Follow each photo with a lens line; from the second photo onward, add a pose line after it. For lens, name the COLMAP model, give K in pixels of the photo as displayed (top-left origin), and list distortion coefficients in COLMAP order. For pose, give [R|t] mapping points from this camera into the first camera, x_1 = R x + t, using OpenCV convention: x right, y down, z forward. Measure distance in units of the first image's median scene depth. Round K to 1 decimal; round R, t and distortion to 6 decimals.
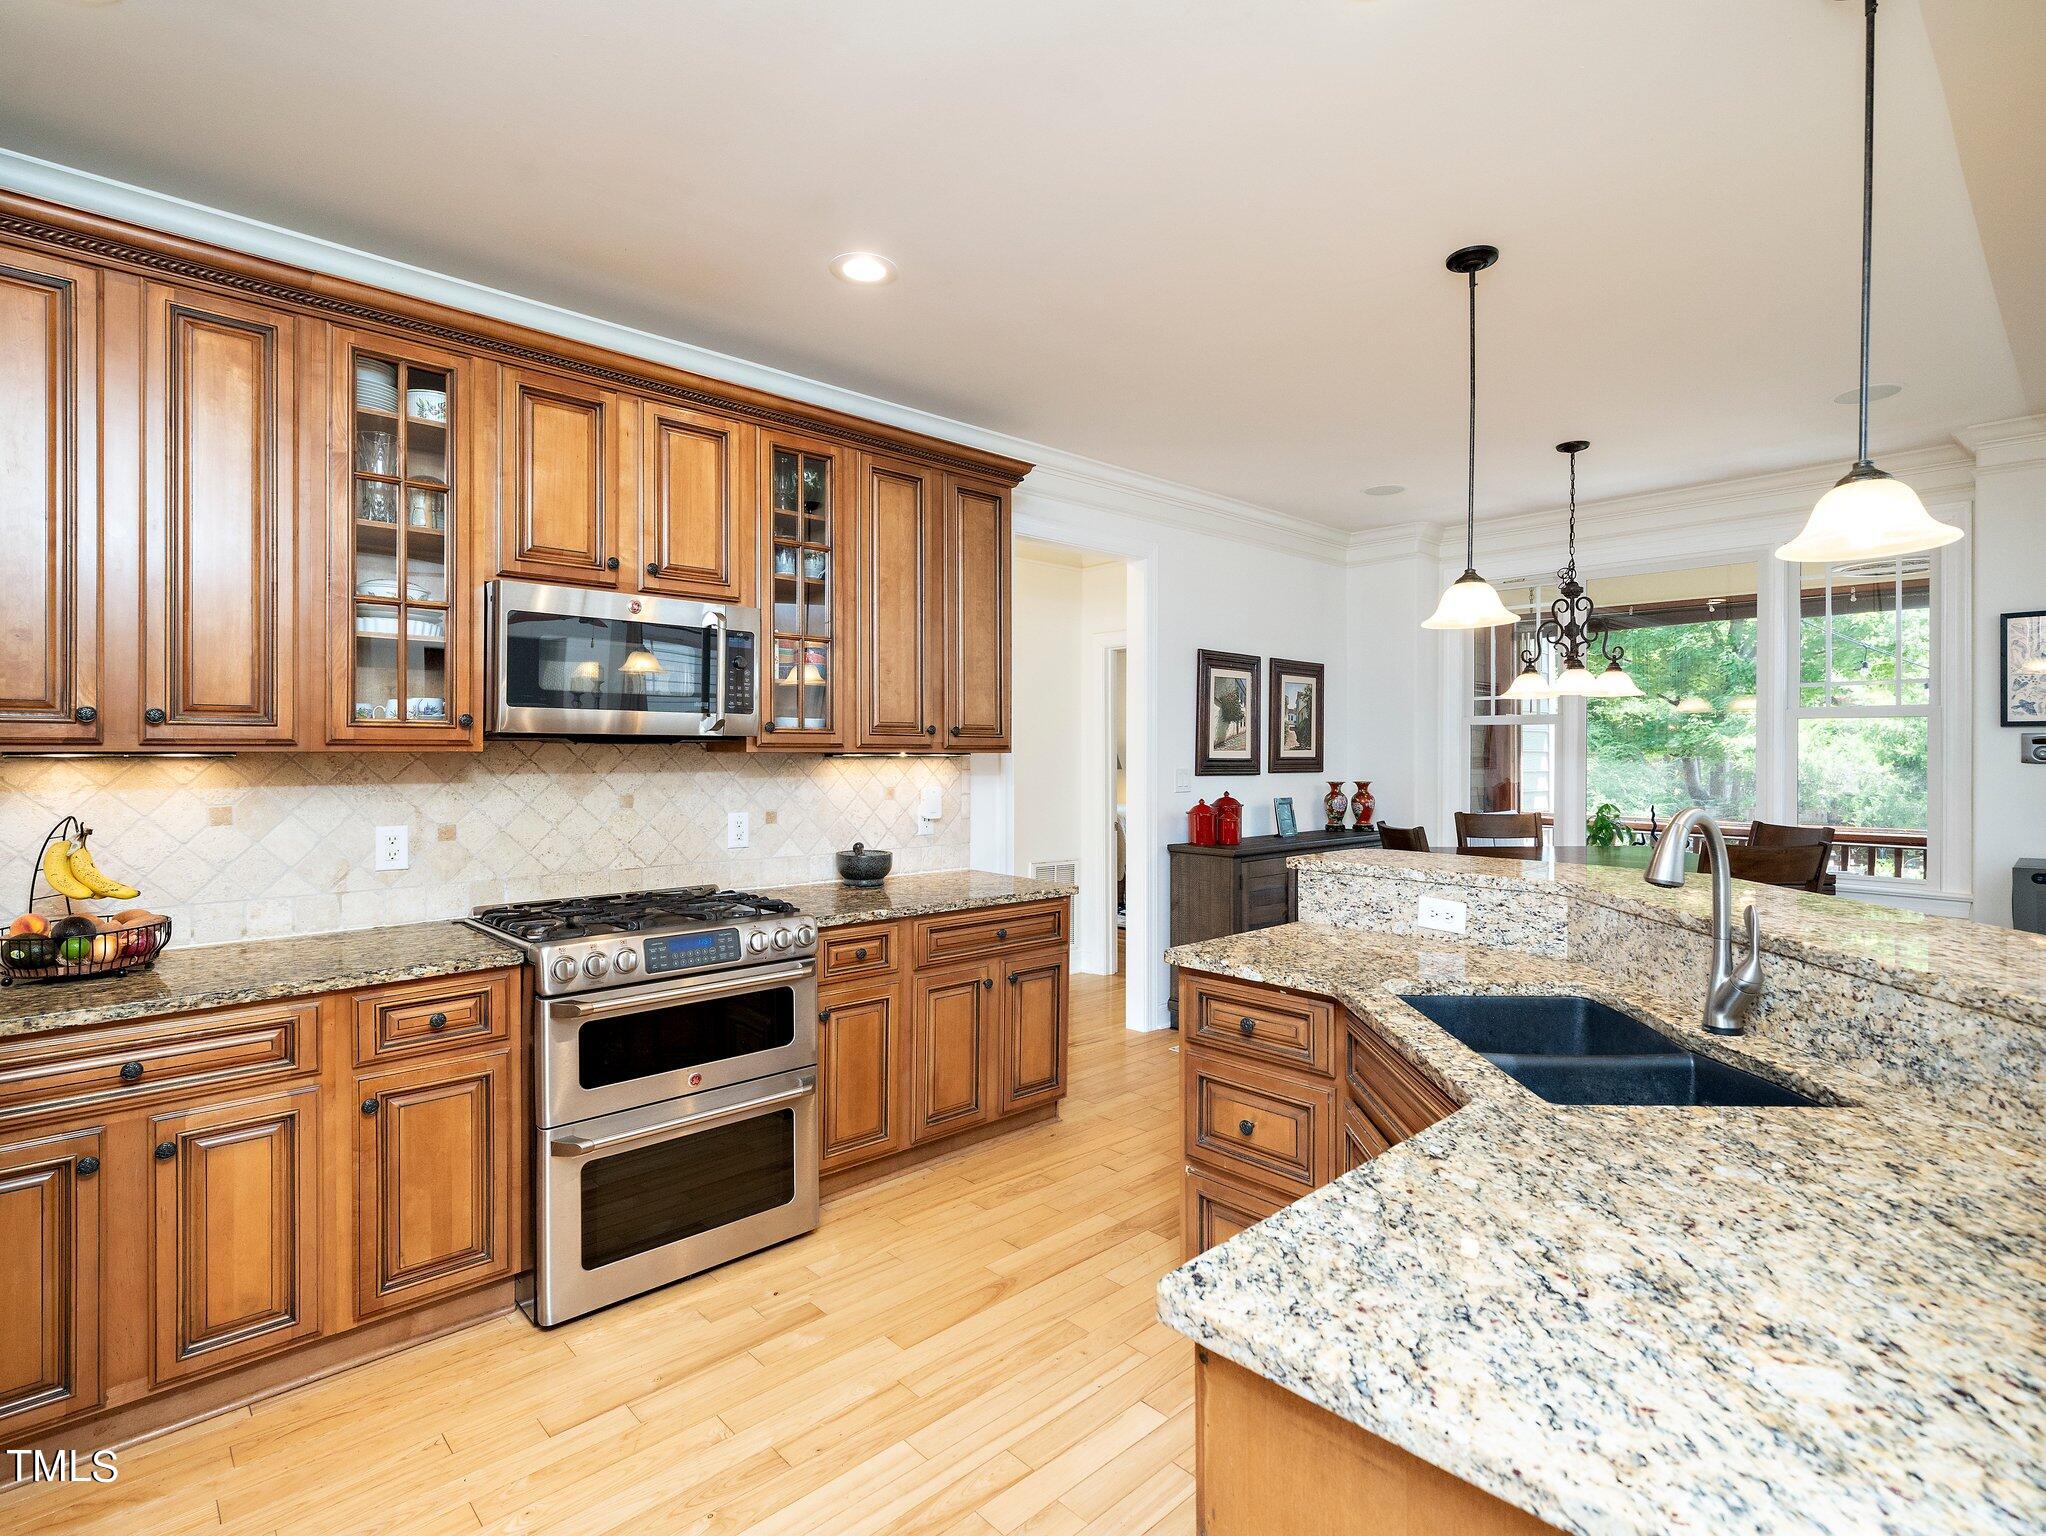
lens RADIAL K [[1000.1, 0, 1032.8], [0, 1000.1, 756.2], [0, 0, 1]] dist [0.004700, 0.000710]
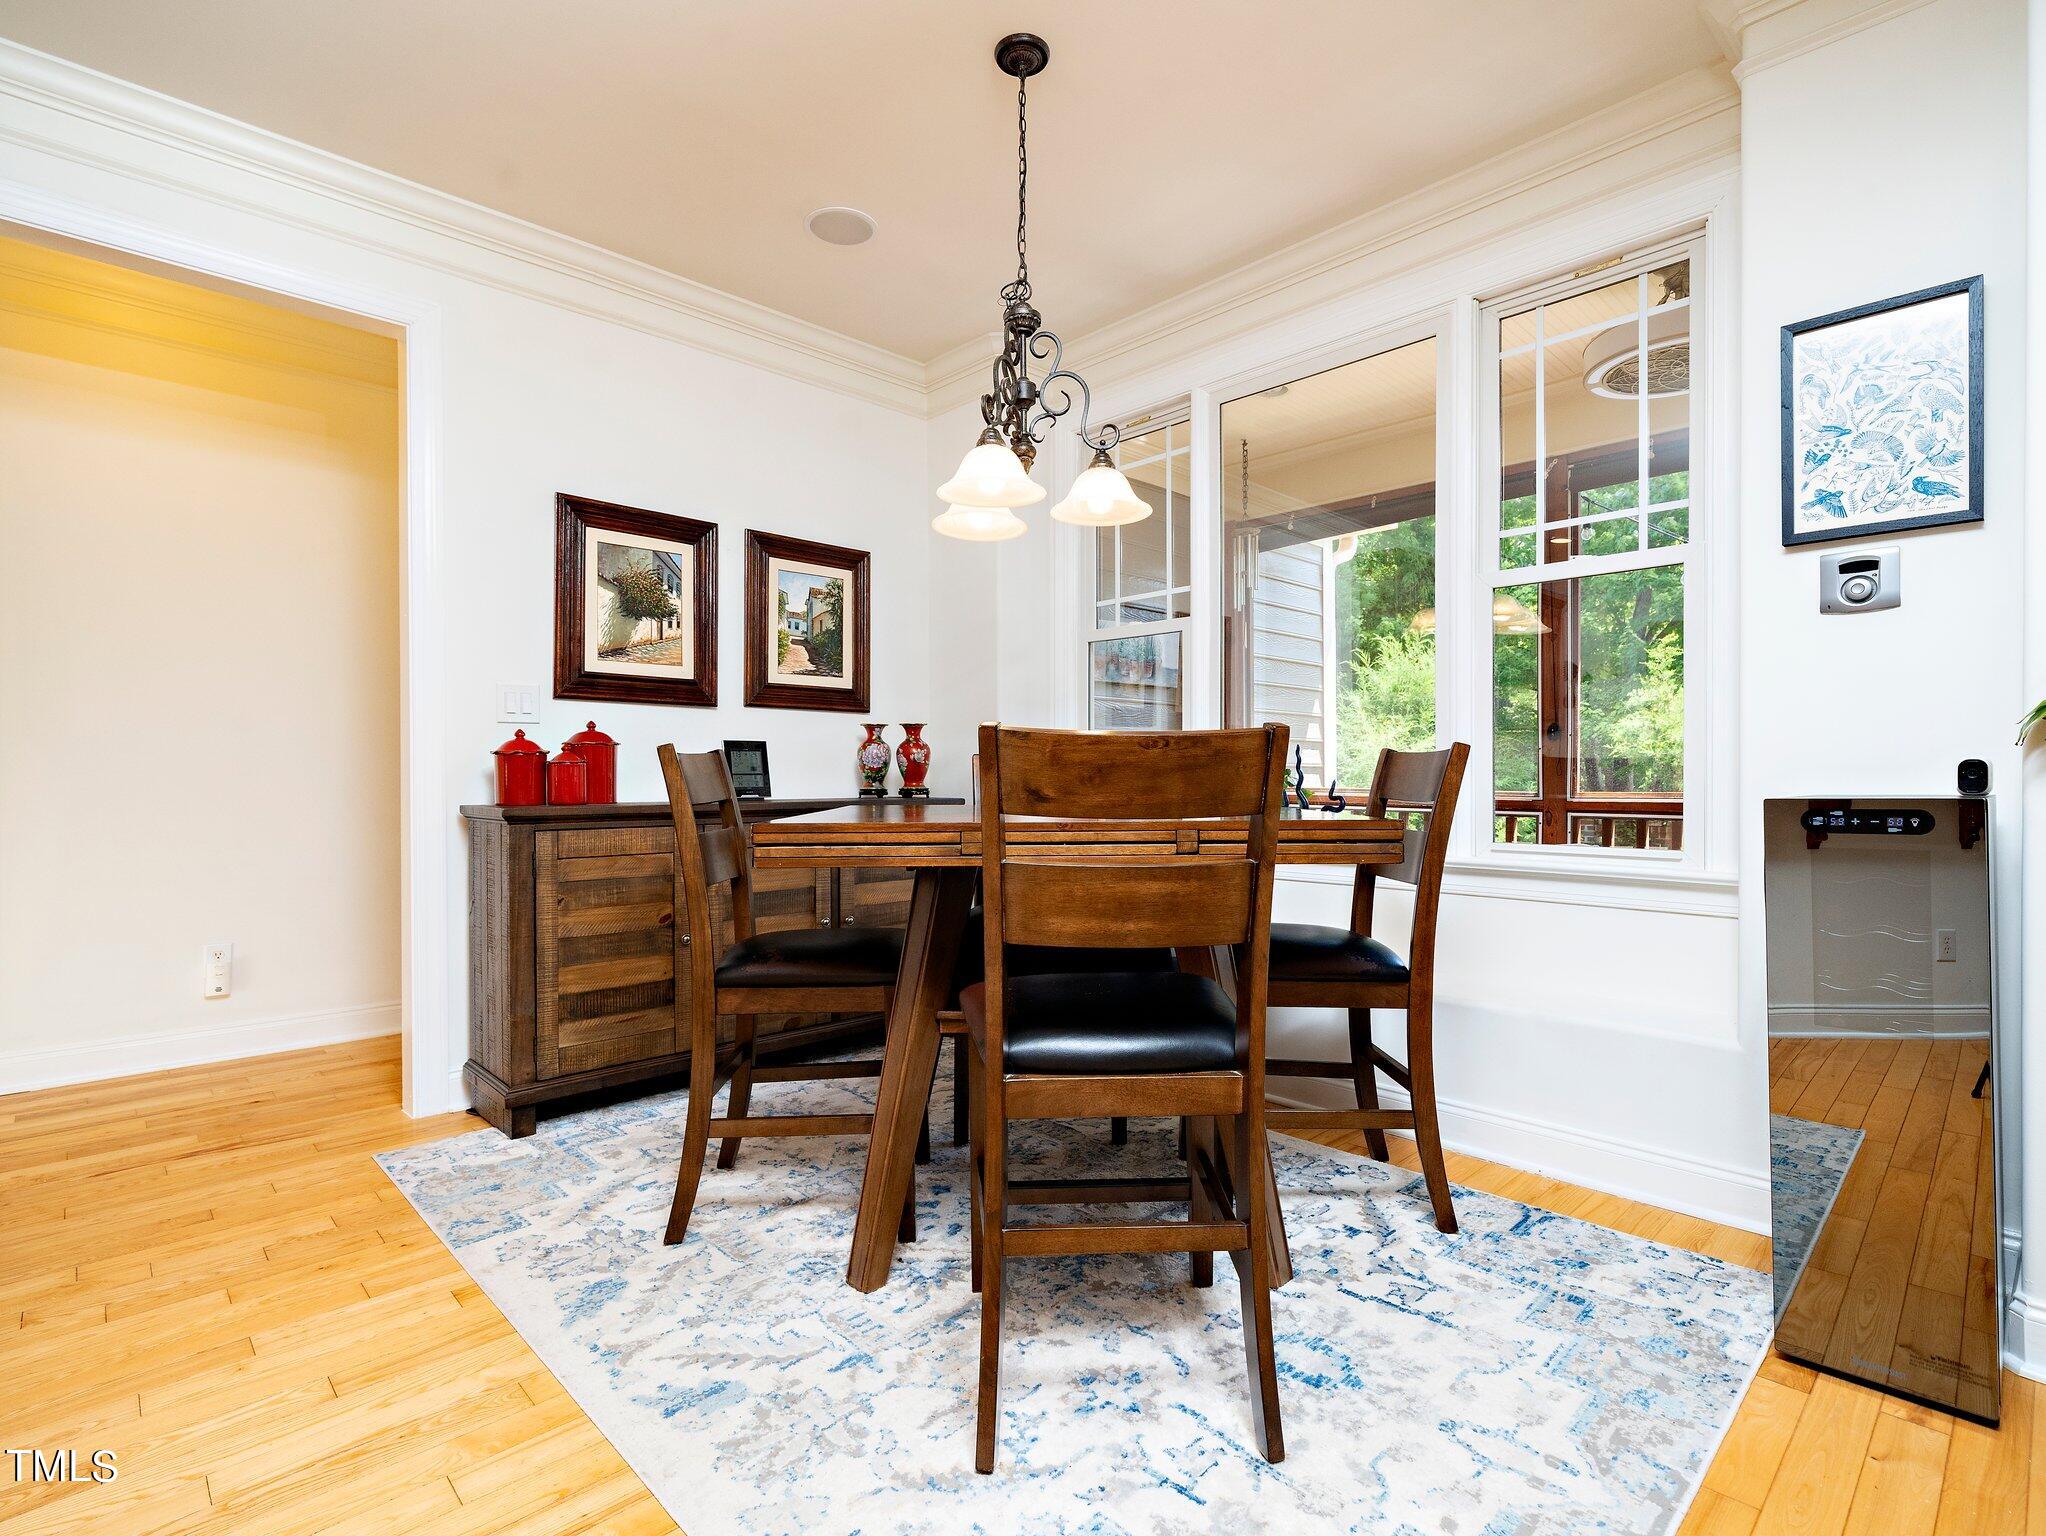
lens RADIAL K [[1000.1, 0, 1013.1], [0, 1000.1, 779.8], [0, 0, 1]] dist [0.004700, 0.000710]
pose [[0.999856, -0.008931, 0.014453, 0.397073], [0.008961, 0.999958, -0.002008, 0.066776], [-0.014434, 0.002137, 0.999894, 0.345082]]
